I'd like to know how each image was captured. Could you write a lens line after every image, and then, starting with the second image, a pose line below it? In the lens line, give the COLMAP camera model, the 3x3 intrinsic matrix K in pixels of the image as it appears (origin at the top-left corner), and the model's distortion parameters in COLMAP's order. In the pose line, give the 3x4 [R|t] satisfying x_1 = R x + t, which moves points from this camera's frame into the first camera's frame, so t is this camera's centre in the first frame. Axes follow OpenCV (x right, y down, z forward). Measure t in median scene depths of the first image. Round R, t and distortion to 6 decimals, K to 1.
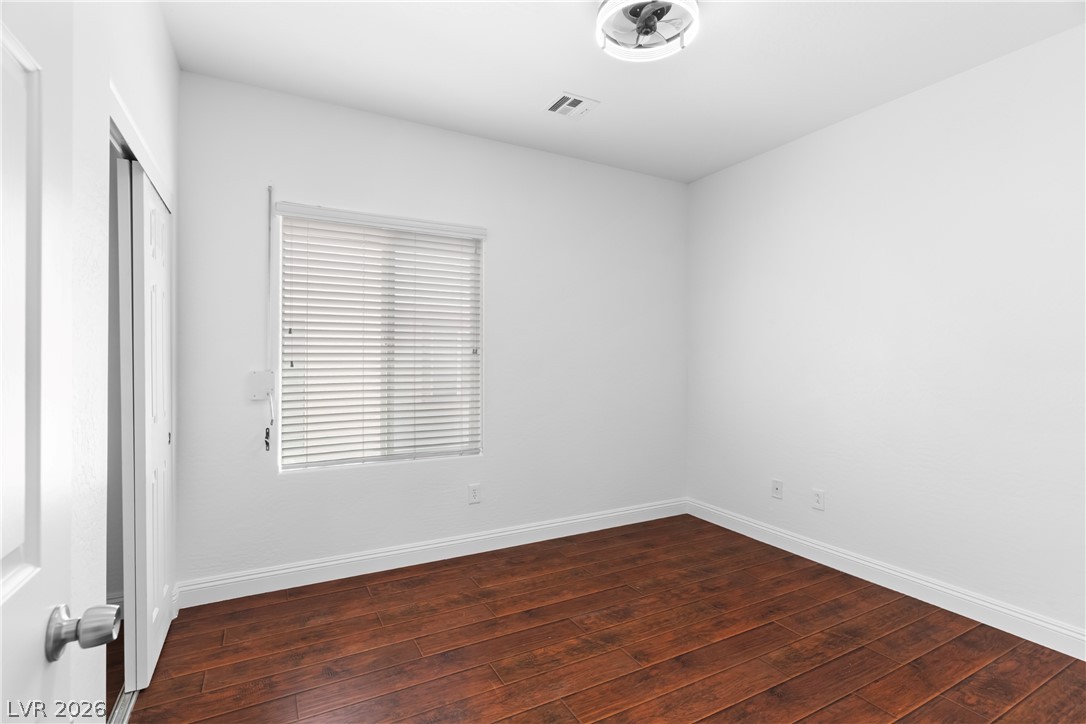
lens RADIAL K [[511.5, 0, 541.6], [0, 511.5, 360.9], [0, 0, 1]] dist [0.002432, 0.001202]
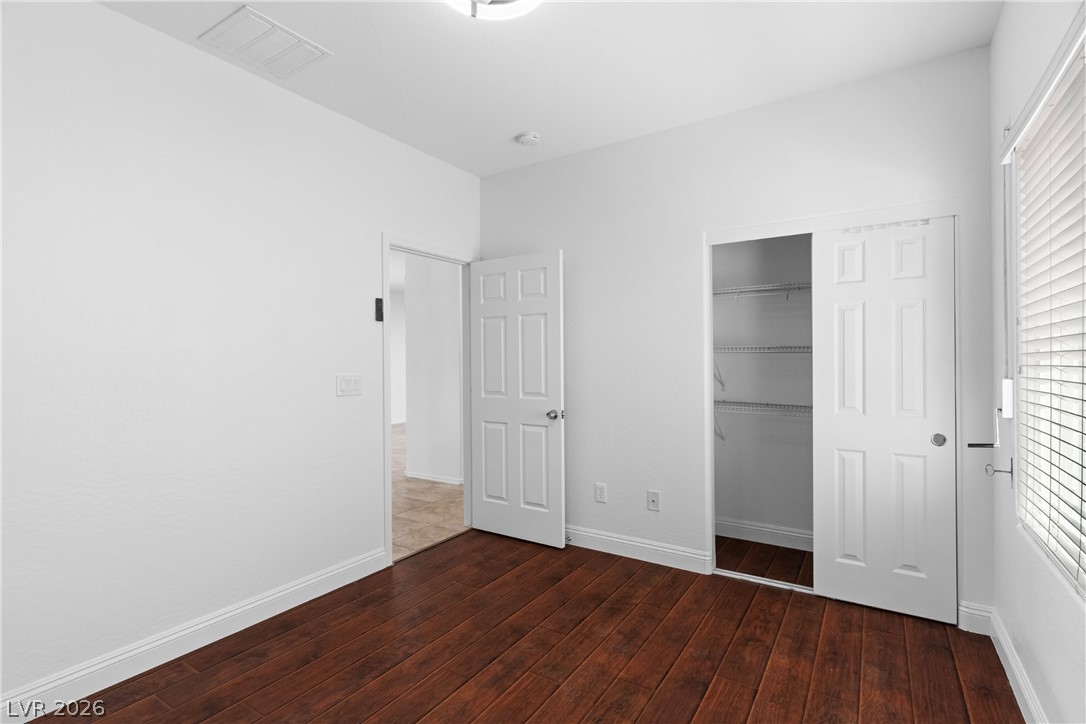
lens RADIAL K [[511.5, 0, 544.3], [0, 511.5, 359.8], [0, 0, 1]] dist [0.002432, 0.001202]
pose [[-0.878103, 0.002352, -0.478466, 0.525639], [0.000978, 0.999995, 0.003121, -0.013078], [0.478471, 0.002272, -0.878100, 1.757307]]
